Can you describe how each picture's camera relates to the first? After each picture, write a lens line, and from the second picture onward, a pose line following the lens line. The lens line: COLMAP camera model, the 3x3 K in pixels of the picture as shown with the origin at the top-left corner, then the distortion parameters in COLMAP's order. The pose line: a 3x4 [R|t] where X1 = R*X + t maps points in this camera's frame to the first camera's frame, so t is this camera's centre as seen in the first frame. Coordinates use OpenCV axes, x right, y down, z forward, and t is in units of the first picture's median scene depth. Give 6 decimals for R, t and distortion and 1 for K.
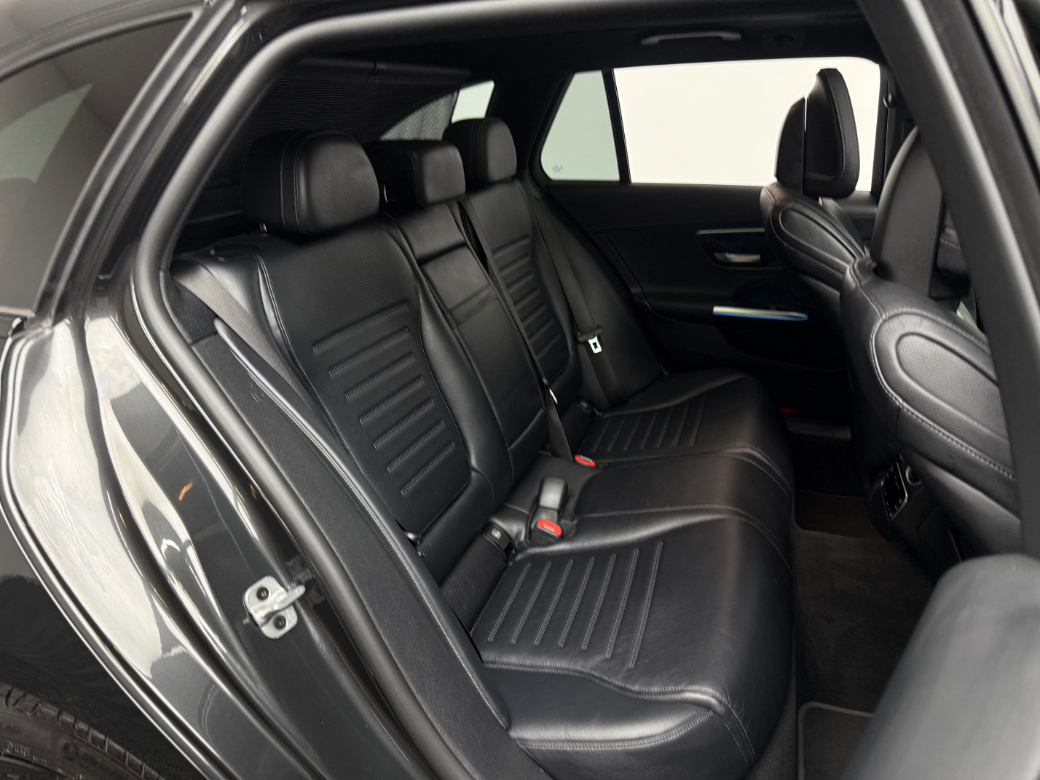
lens RADIAL K [[727.0, 0, 520.0], [0, 727.0, 390.0], [0, 0, 1]] dist [0.006897, -0.001826]
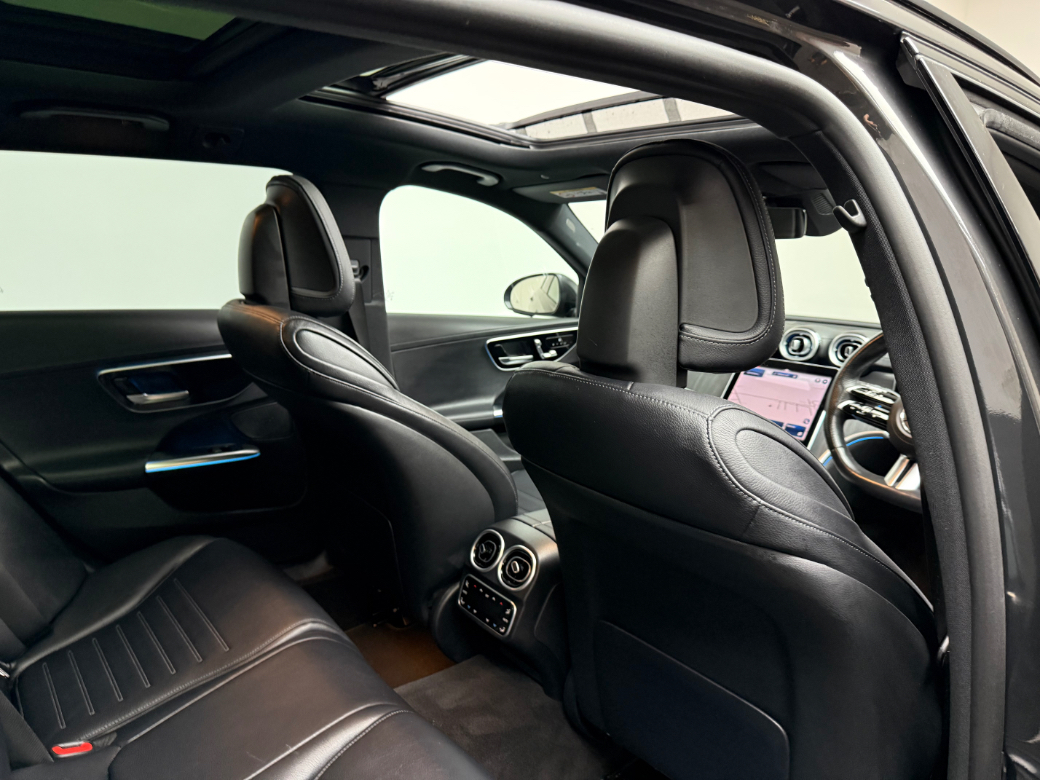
lens RADIAL K [[727.0, 0, 520.0], [0, 727.0, 390.0], [0, 0, 1]] dist [0.006897, -0.001826]
pose [[0.538931, -0.125610, 0.832932, -0.179971], [0.265855, 0.963643, -0.026694, -0.077362], [-0.799296, 0.235826, 0.552732, 0.297371]]
